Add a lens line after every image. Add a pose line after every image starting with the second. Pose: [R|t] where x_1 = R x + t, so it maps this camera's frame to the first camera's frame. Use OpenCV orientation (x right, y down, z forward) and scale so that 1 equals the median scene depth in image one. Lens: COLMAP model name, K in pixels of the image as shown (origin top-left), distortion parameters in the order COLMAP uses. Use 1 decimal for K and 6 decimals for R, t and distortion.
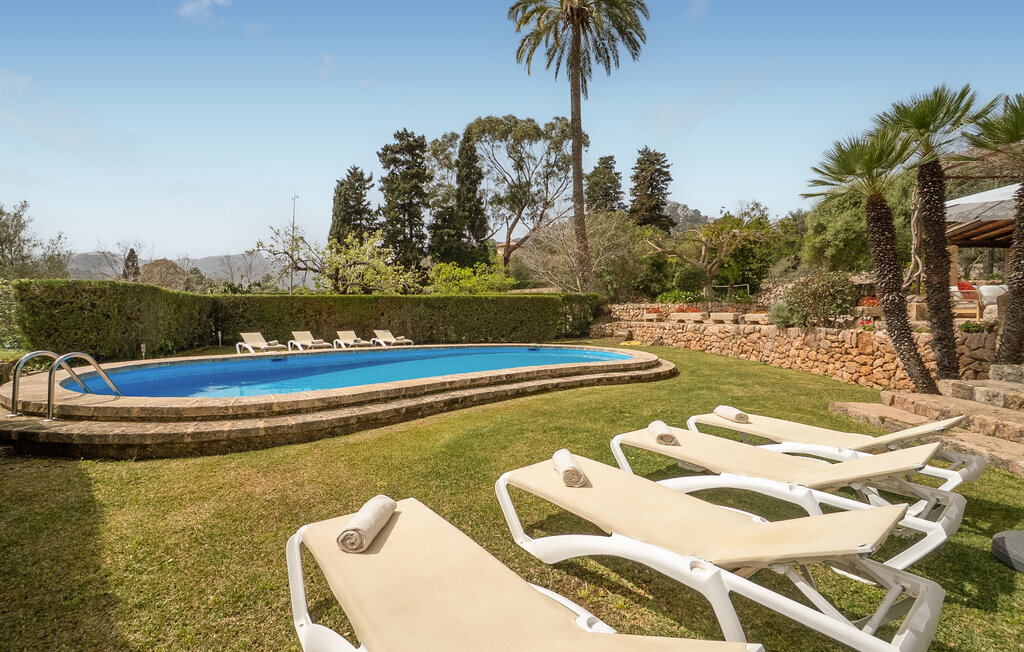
lens RADIAL K [[456.8, 0, 506.0], [0, 456.8, 320.0], [0, 0, 1]] dist [-0.048876, 0.012361]
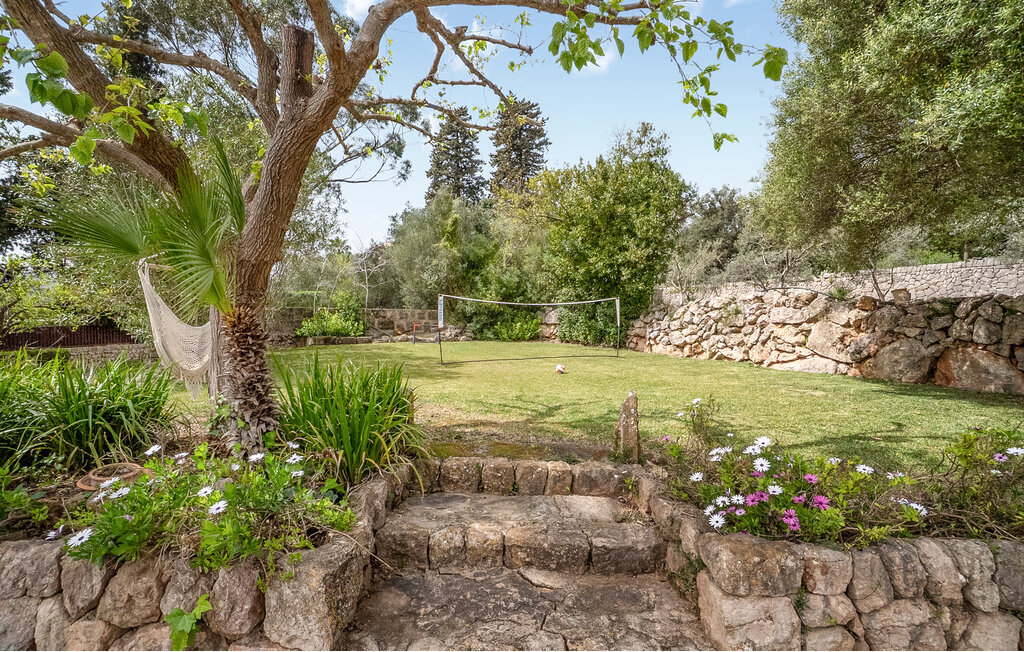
lens RADIAL K [[456.8, 0, 506.1], [0, 456.8, 333.4], [0, 0, 1]] dist [-0.048876, 0.012361]
pose [[0.990984, -0.019970, 0.132480, 0.325572], [0.018762, 0.999770, 0.010361, -0.045517], [-0.132657, -0.007782, 0.991131, 0.514751]]
